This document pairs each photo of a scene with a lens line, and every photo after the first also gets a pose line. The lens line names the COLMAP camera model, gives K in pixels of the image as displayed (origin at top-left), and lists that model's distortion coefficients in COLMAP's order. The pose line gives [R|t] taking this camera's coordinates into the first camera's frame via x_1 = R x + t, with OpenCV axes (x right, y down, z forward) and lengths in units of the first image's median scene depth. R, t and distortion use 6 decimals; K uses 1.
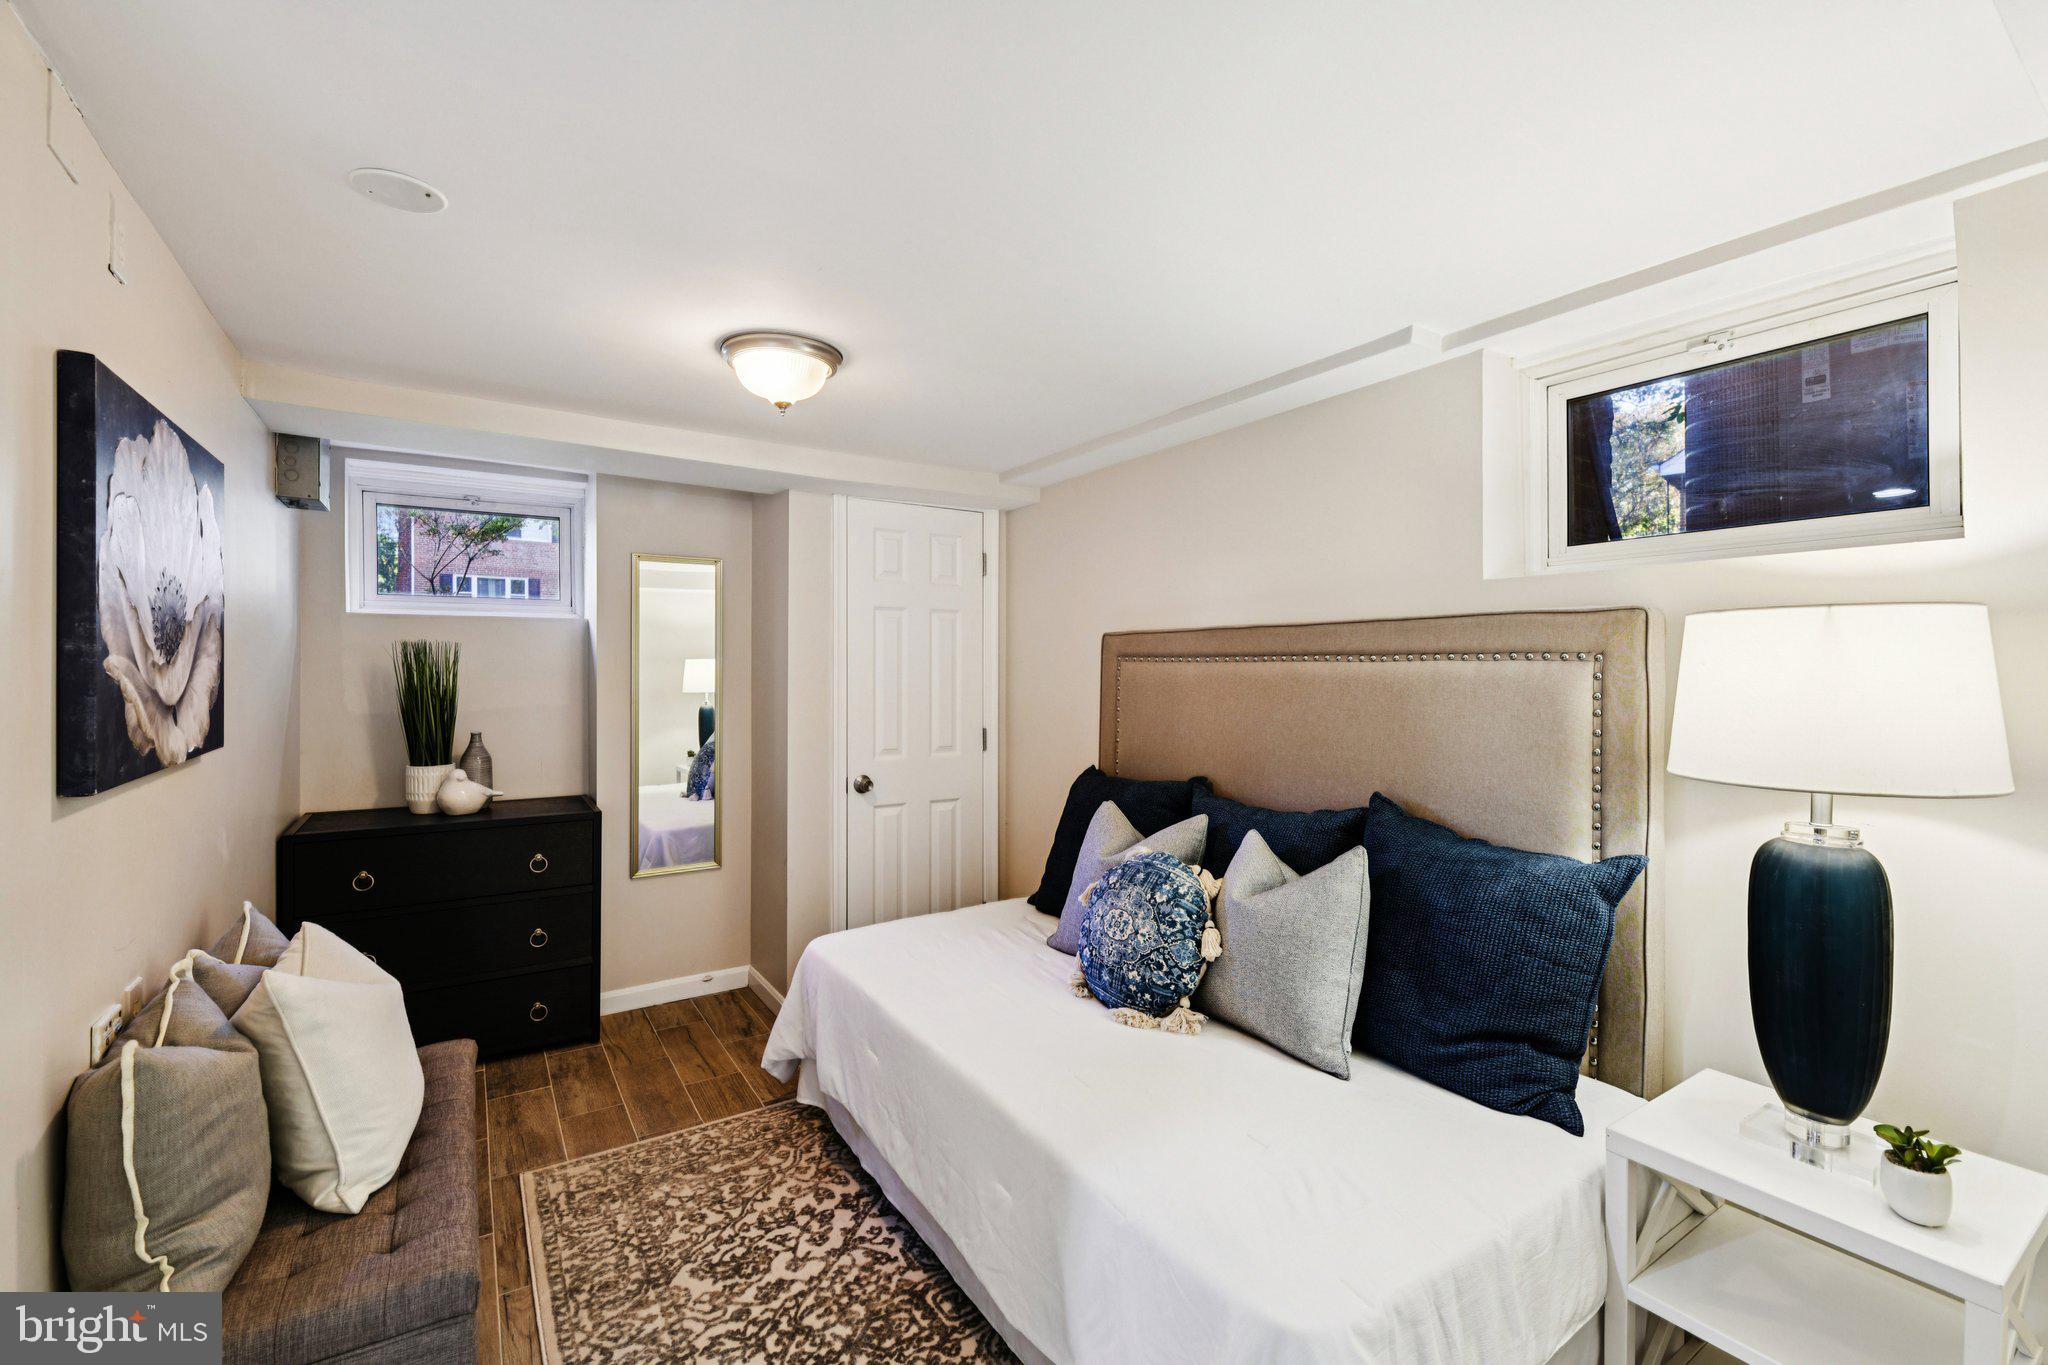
lens RADIAL K [[883.1, 0, 1027.6], [0, 883.1, 667.5], [0, 0, 1]] dist [0.002098, -0.000007]
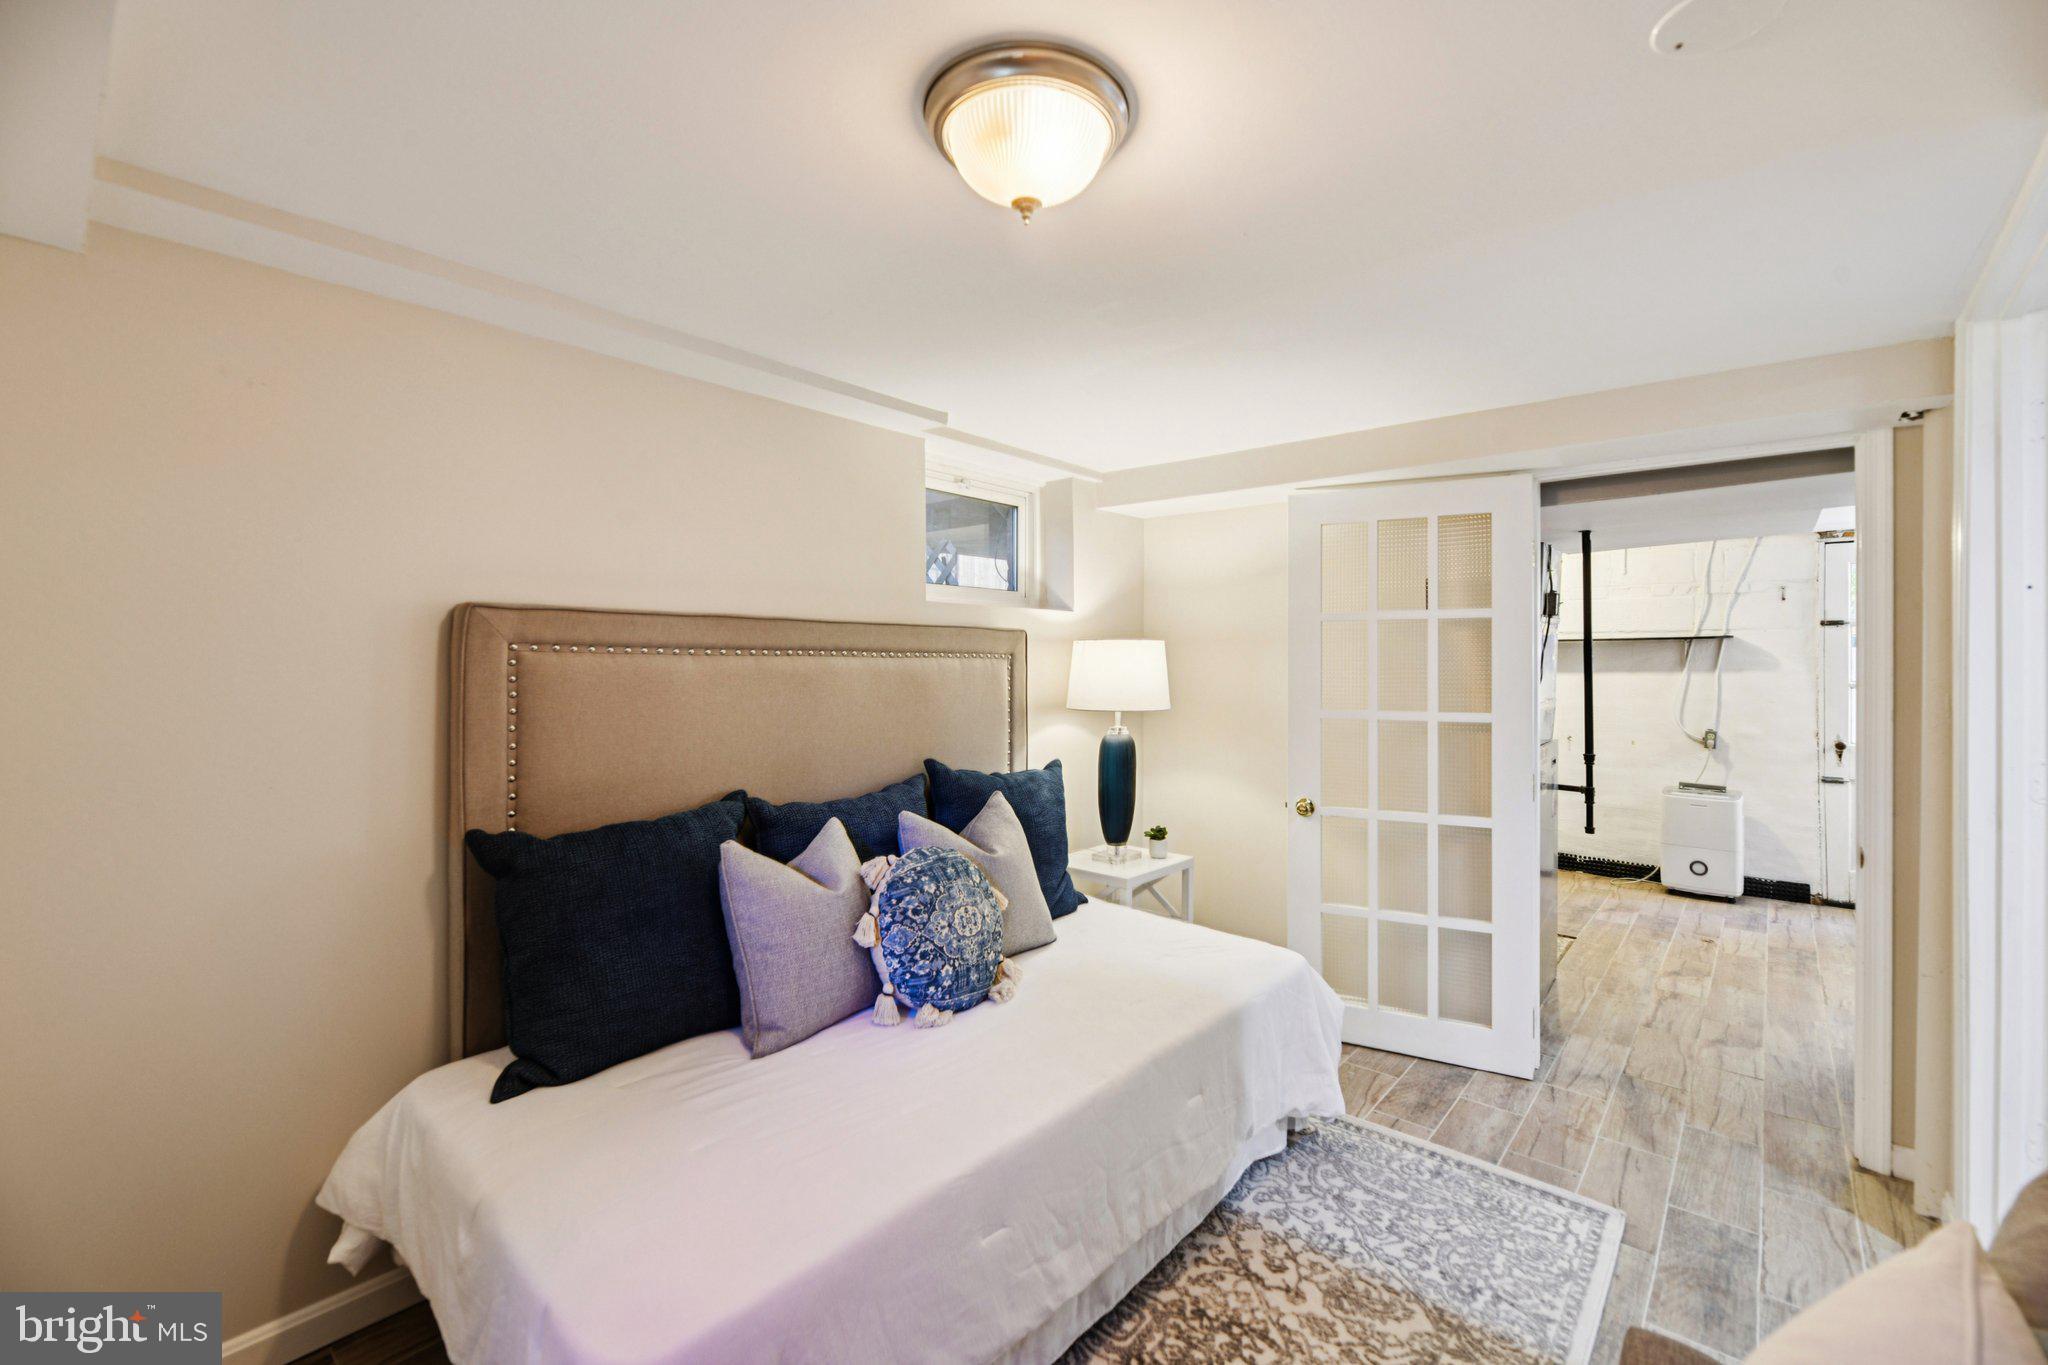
lens RADIAL K [[856.9, 0, 1036.0], [0, 856.9, 658.3], [0, 0, 1]] dist [-0.001443, -0.000216]
pose [[-0.280131, 0.004908, 0.959949, -0.852682], [-0.001110, 0.999985, -0.005436, 0.000333], [-0.959961, -0.002589, -0.280121, 1.205496]]
